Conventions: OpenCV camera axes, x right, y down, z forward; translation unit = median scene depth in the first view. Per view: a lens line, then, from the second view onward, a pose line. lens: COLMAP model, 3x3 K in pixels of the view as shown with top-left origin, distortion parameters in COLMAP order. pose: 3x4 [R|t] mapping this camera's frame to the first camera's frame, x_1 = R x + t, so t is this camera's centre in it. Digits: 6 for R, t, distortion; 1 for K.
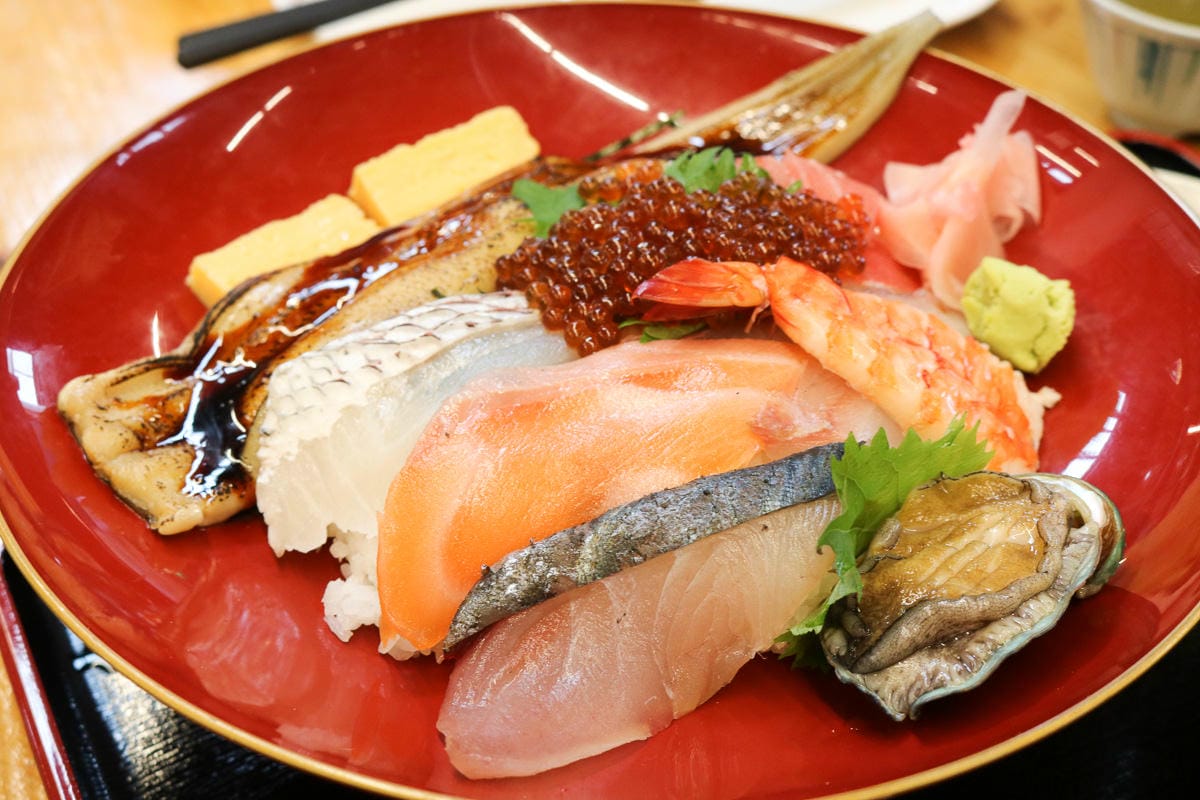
lens RADIAL K [[1475.8, 0, 600.0], [0, 1475.8, 400.0], [0, 0, 1]] dist [0.008345, -0.016800]
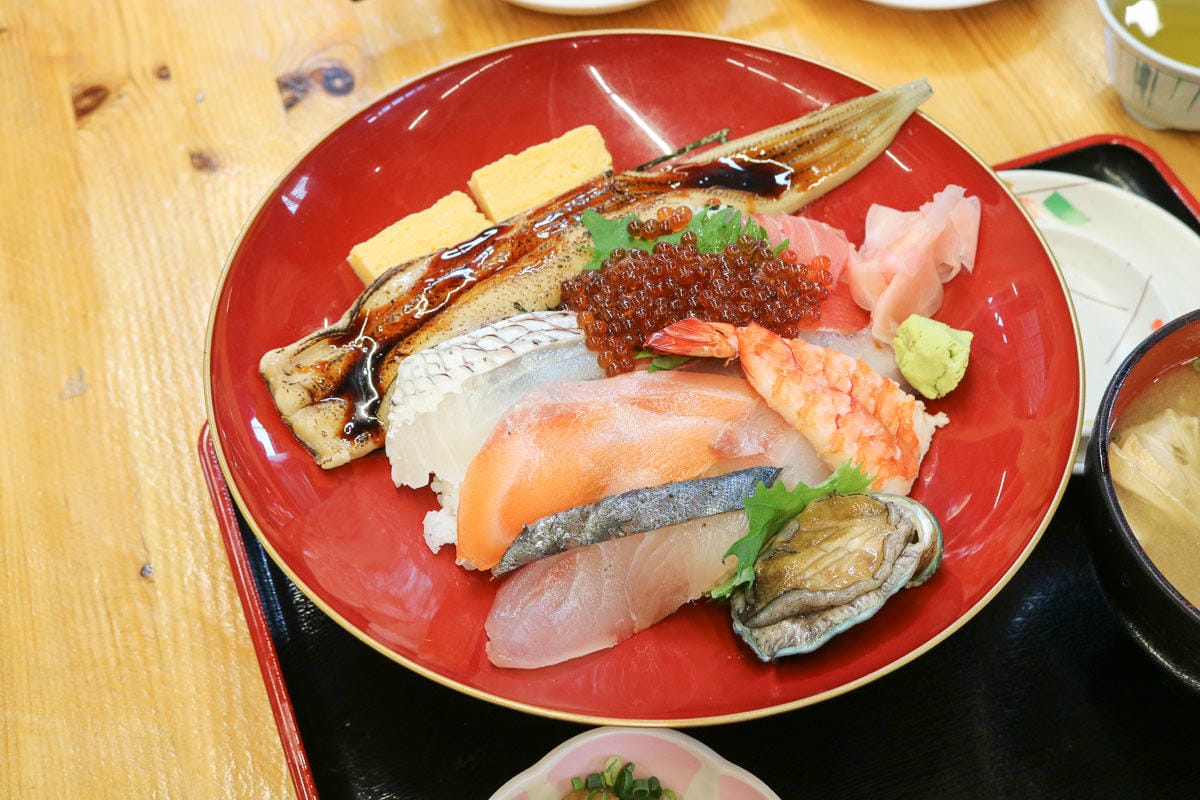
lens RADIAL K [[1475.8, 0, 600.0], [0, 1475.8, 400.0], [0, 0, 1]] dist [0.008345, -0.016800]
pose [[0.990844, 0.109233, -0.079348, 0.099957], [-0.088961, 0.970316, 0.224885, -0.338635], [0.101558, -0.215767, 0.971149, -0.435514]]
